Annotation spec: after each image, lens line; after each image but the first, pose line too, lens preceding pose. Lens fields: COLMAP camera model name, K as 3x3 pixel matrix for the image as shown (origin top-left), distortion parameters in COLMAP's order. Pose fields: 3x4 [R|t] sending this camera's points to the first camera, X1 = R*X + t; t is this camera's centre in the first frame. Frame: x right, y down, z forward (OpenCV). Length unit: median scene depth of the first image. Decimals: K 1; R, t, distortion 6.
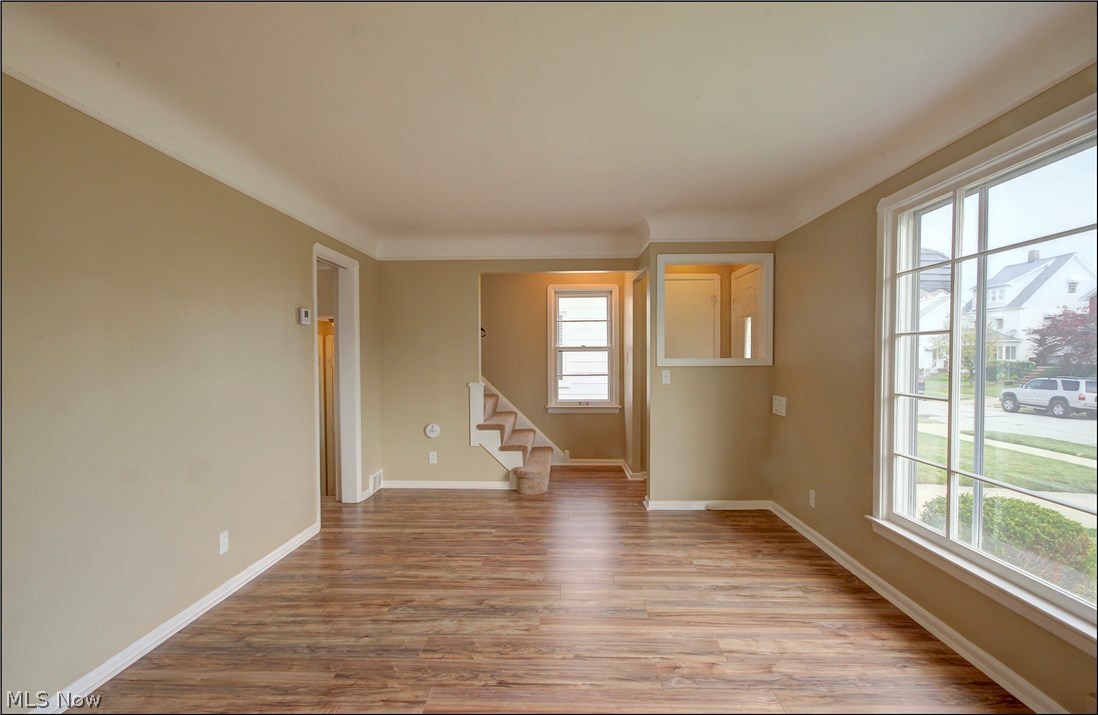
lens RADIAL K [[552.8, 0, 541.1], [0, 552.8, 374.4], [0, 0, 1]] dist [0.001826, 0.001756]
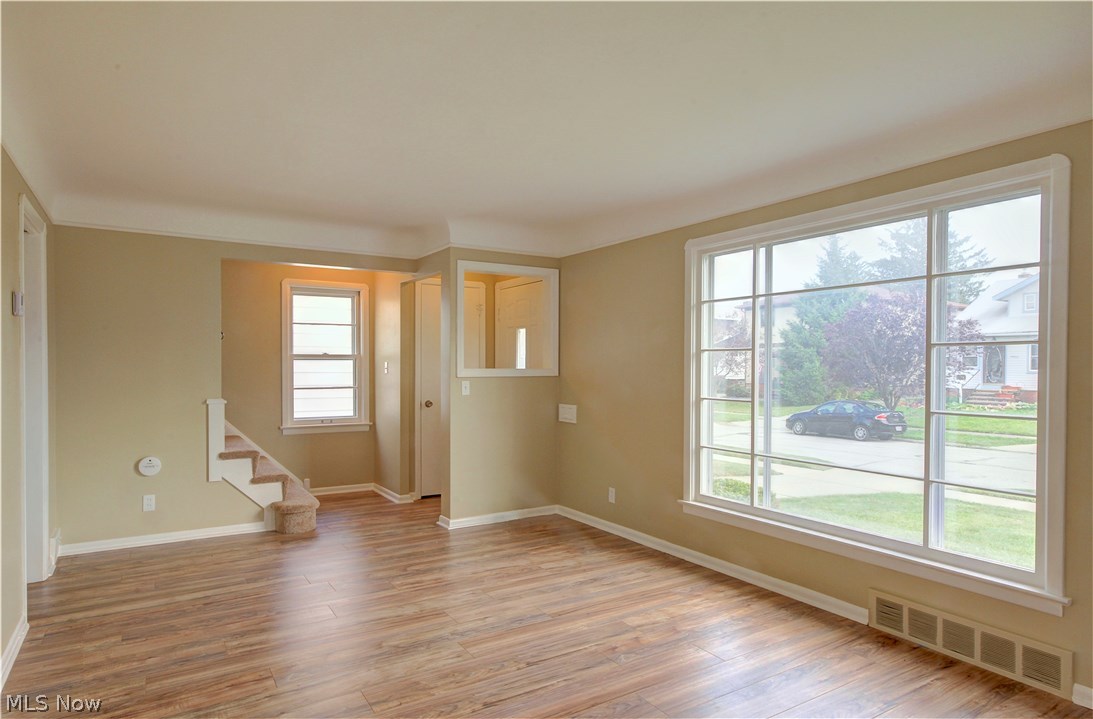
lens RADIAL K [[643.4, 0, 535.3], [0, 643.4, 377.6], [0, 0, 1]] dist [0.003869, 0.009049]
pose [[0.830050, -0.003656, 0.557676, -0.332313], [0.011850, 0.999868, -0.011083, 0.000451], [-0.557562, 0.015808, 0.829985, 0.005471]]
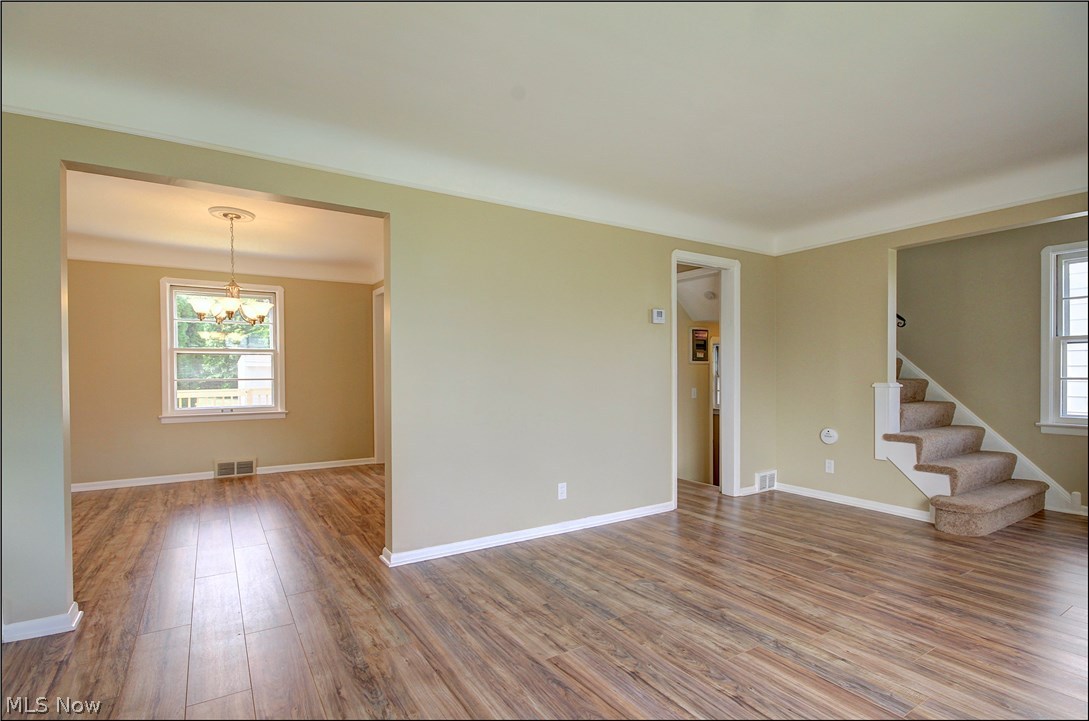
lens RADIAL K [[515.1, 0, 535.1], [0, 515.1, 383.0], [0, 0, 1]] dist [-0.003492, -0.001883]
pose [[0.564460, 0.018741, -0.825248, 0.292582], [-0.024249, 0.999687, 0.006116, 0.030606], [0.825104, 0.016559, 0.564738, 0.186907]]
